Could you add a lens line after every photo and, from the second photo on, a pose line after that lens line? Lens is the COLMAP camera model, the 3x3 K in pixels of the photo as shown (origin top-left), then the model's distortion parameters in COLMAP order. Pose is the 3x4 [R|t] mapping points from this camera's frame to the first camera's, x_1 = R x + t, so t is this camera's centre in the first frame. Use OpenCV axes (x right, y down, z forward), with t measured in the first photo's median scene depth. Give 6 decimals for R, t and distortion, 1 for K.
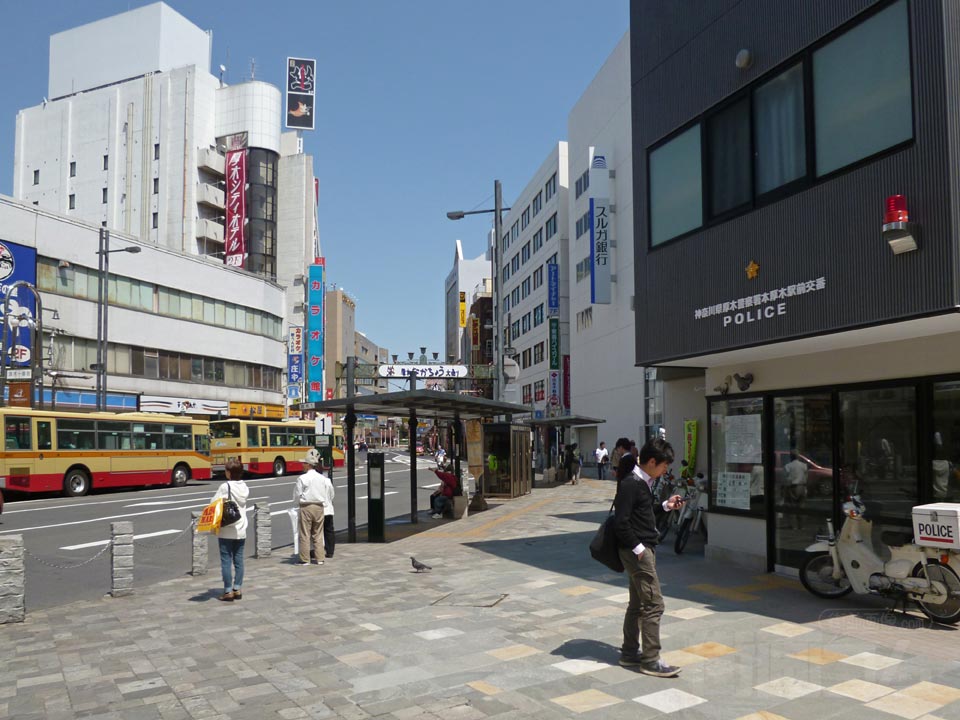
lens RADIAL K [[704.2, 0, 477.6], [0, 704.2, 425.9], [0, 0, 1]] dist [-0.043915, 0.013499]
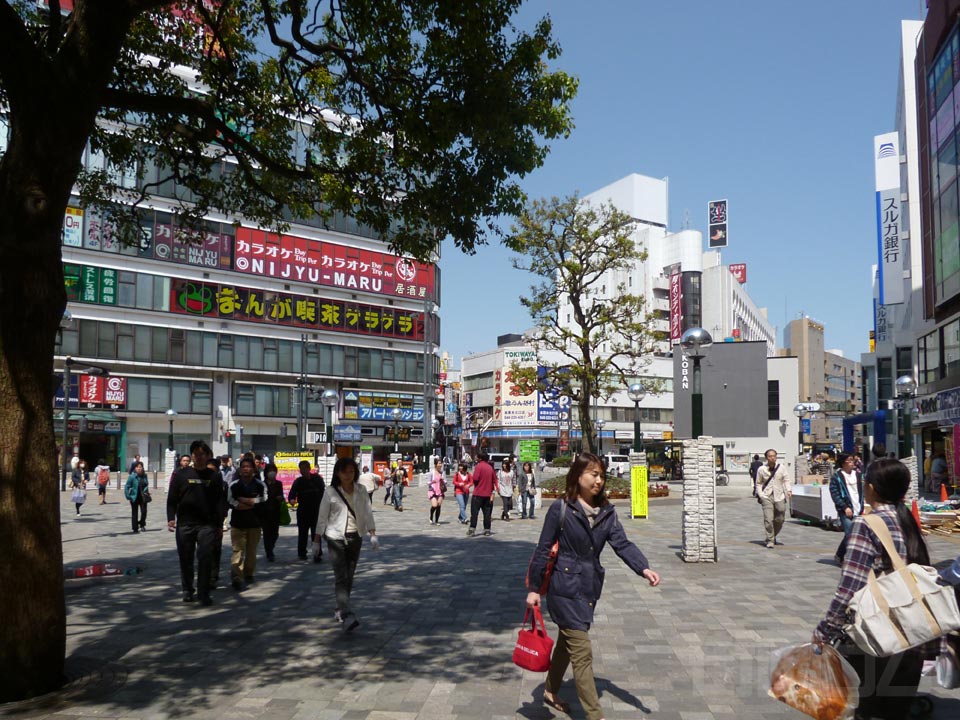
lens RADIAL K [[704.2, 0, 477.6], [0, 704.2, 425.9], [0, 0, 1]] dist [-0.043915, 0.013499]
pose [[0.758415, -0.020040, -0.651463, 0.365925], [0.011932, 0.999787, -0.016864, -0.019385], [0.651662, 0.005016, 0.758493, -0.546609]]
